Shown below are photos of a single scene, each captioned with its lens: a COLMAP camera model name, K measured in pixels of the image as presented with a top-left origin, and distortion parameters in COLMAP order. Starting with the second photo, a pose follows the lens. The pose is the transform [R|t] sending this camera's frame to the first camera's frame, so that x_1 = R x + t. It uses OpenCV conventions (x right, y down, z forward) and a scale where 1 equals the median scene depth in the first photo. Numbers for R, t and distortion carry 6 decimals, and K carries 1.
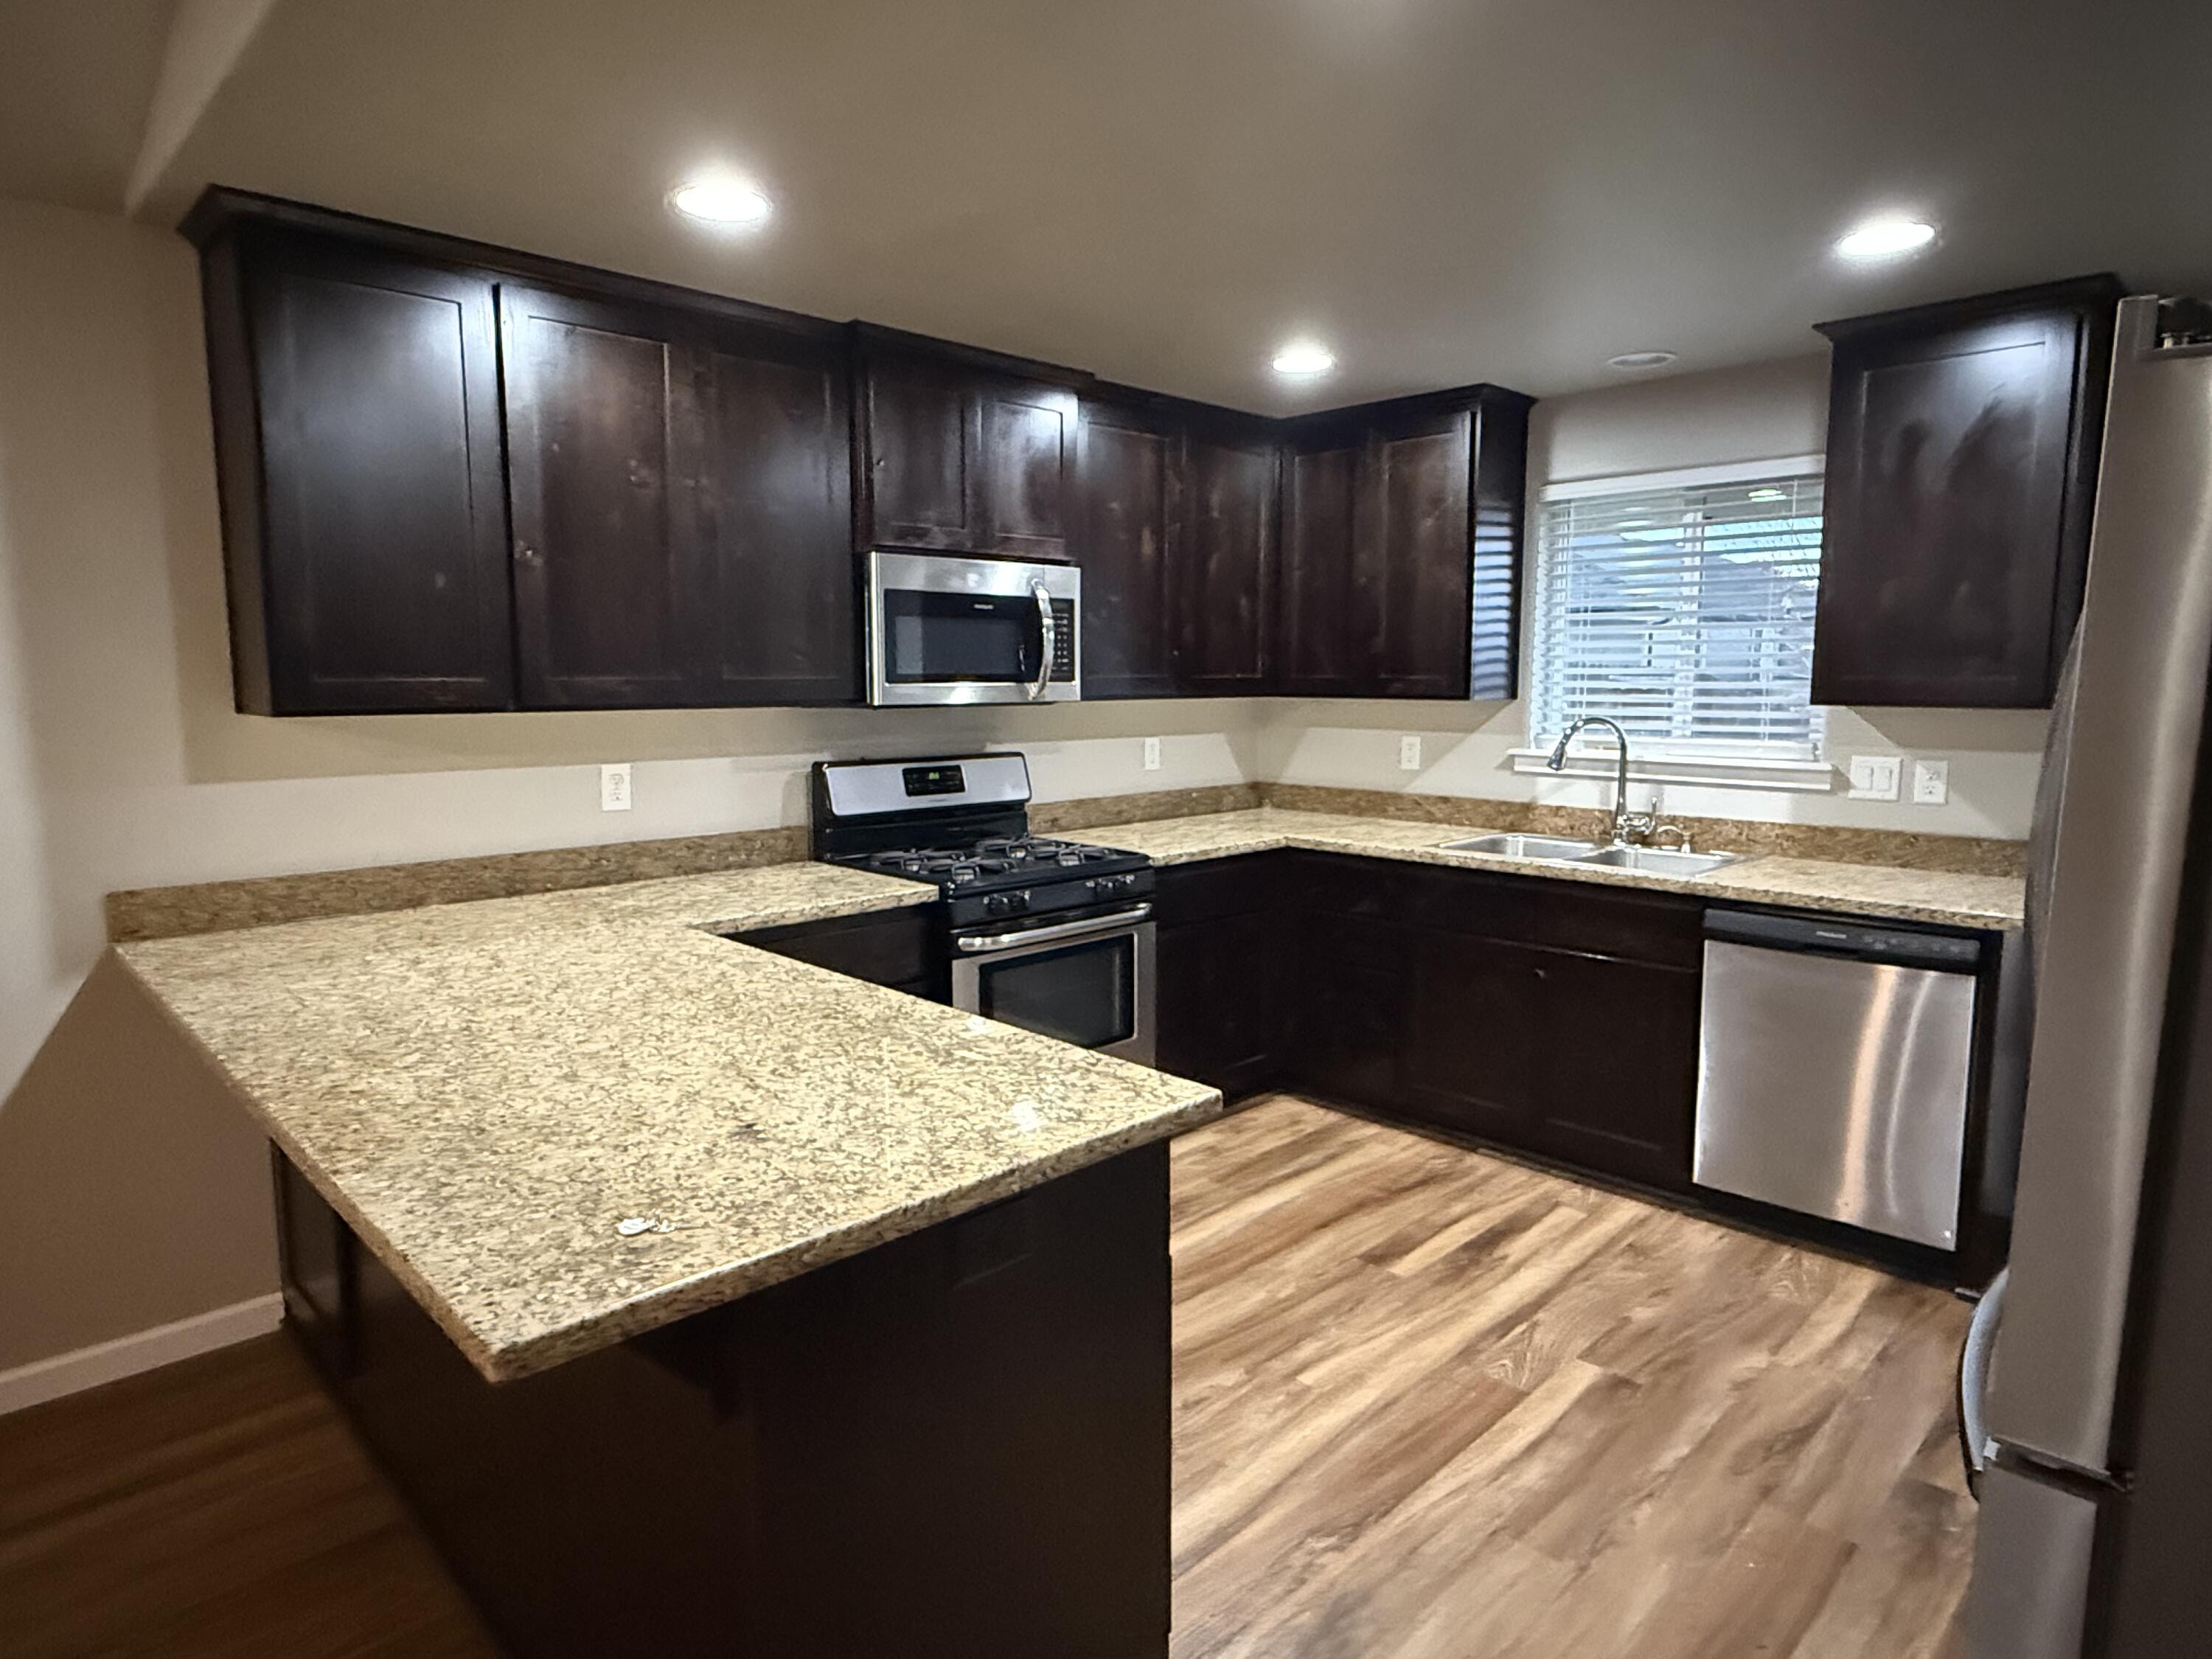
lens RADIAL K [[1260.2, 0, 1098.4], [0, 1260.2, 823.9], [0, 0, 1]] dist [0.003809, -0.007784]
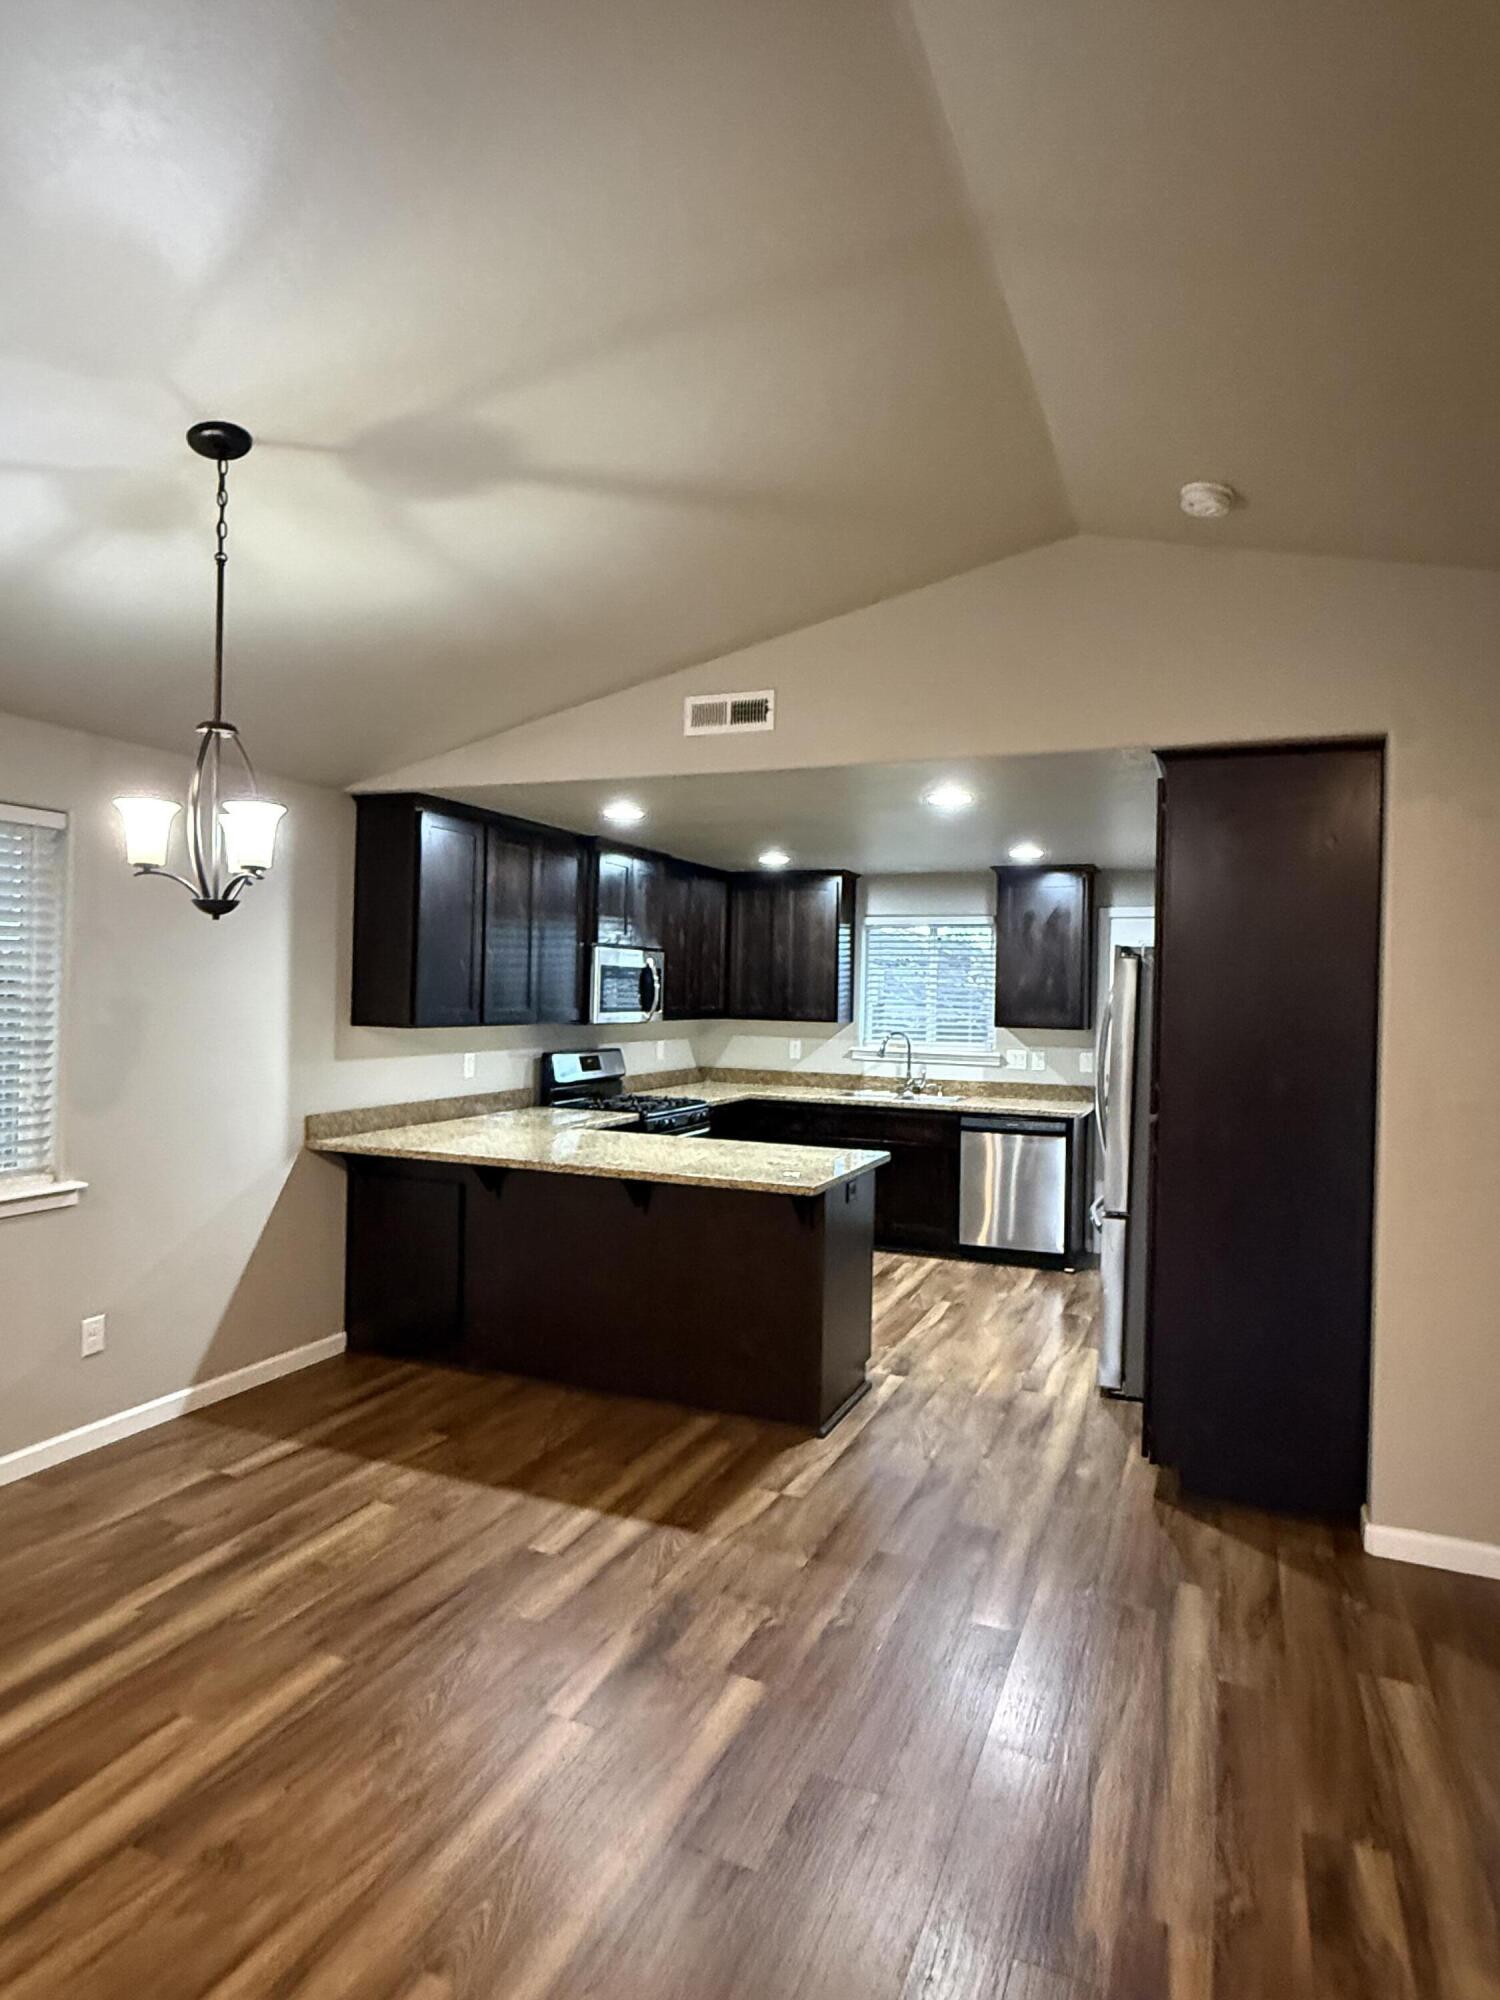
lens RADIAL K [[1139.5, 0, 756.6], [0, 1139.5, 986.8], [0, 0, 1]] dist [0.003809, -0.007784]
pose [[0.919870, 0.022261, 0.391590, -0.599667], [0.024216, 0.993260, -0.113350, 0.052701], [-0.391474, 0.113750, 0.913131, -0.677275]]
